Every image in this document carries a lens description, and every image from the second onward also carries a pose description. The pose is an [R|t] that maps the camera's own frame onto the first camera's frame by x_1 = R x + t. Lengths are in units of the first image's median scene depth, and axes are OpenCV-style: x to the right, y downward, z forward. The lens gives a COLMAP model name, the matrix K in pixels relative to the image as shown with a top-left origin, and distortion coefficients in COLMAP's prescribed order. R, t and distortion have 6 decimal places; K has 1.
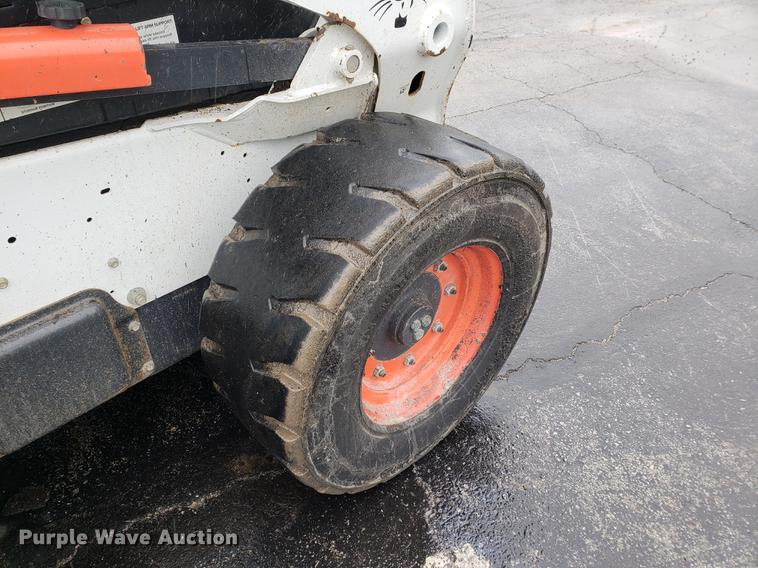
lens RADIAL K [[599.4, 0, 373.2], [0, 599.4, 282.4], [0, 0, 1]] dist [0.014564, -0.000070]
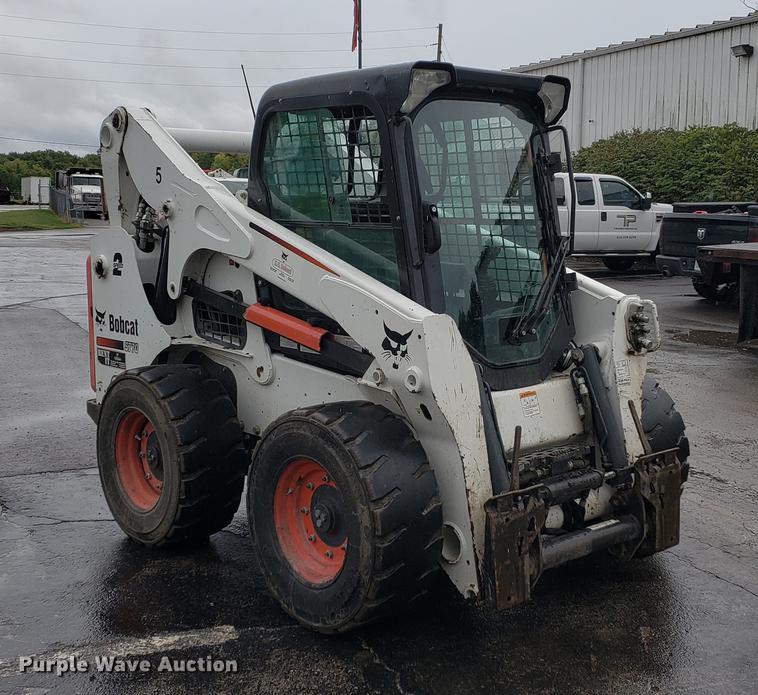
lens RADIAL K [[1045.5, 0, 402.6], [0, 1045.5, 303.9], [0, 0, 1]] dist [0.104793, -0.068686]
pose [[-0.006371, 0.102489, -0.994714, 3.248045], [-0.637717, 0.765788, 0.082986, -0.855509], [0.770245, 0.634874, 0.060480, 0.678069]]
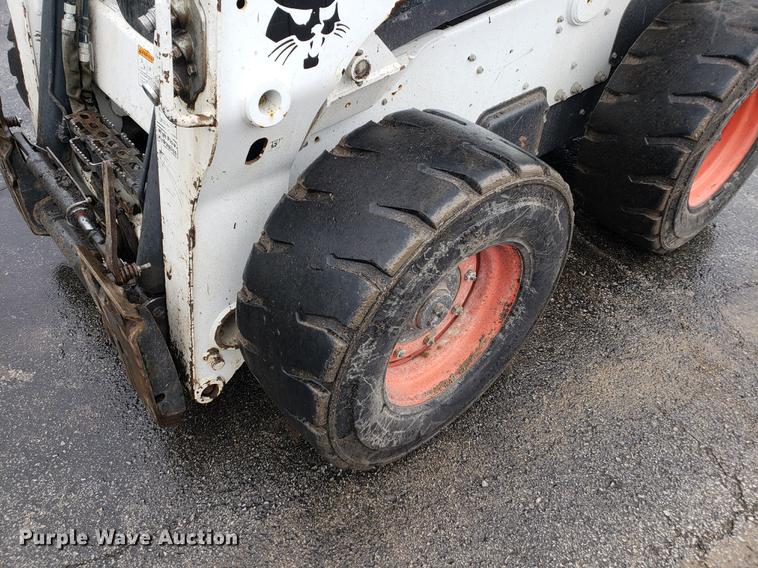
lens RADIAL K [[599.4, 0, 373.2], [0, 599.4, 282.4], [0, 0, 1]] dist [0.014564, -0.000070]
pose [[-0.998682, -0.045861, 0.023026, -0.793926], [0.017662, 0.114104, 0.993312, -1.767651], [-0.048181, 0.992410, -0.113144, 2.002590]]
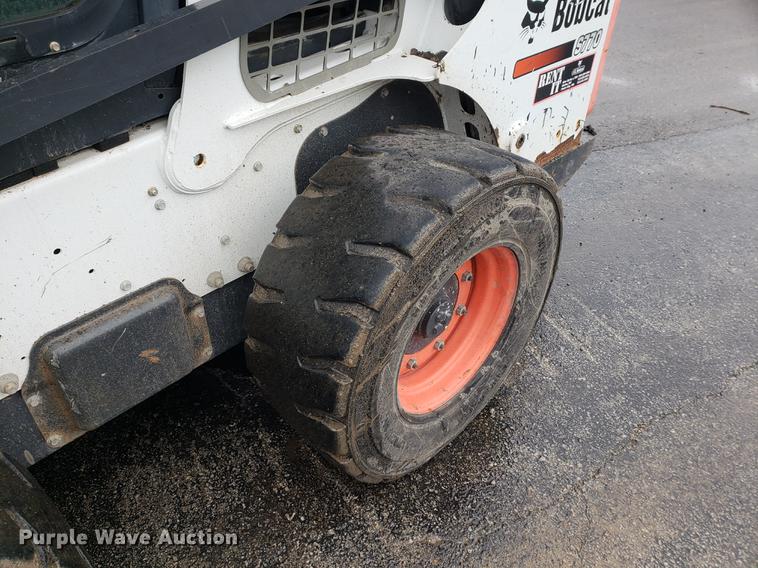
lens RADIAL K [[596.4, 0, 377.8], [0, 596.4, 290.6], [0, 0, 1]] dist [0.044744, -0.047884]
pose [[-0.998567, 0.024068, -0.047807, -1.496451], [-0.042024, 0.200618, 0.978768, -1.318261], [0.033148, 0.979374, -0.199319, 1.545377]]
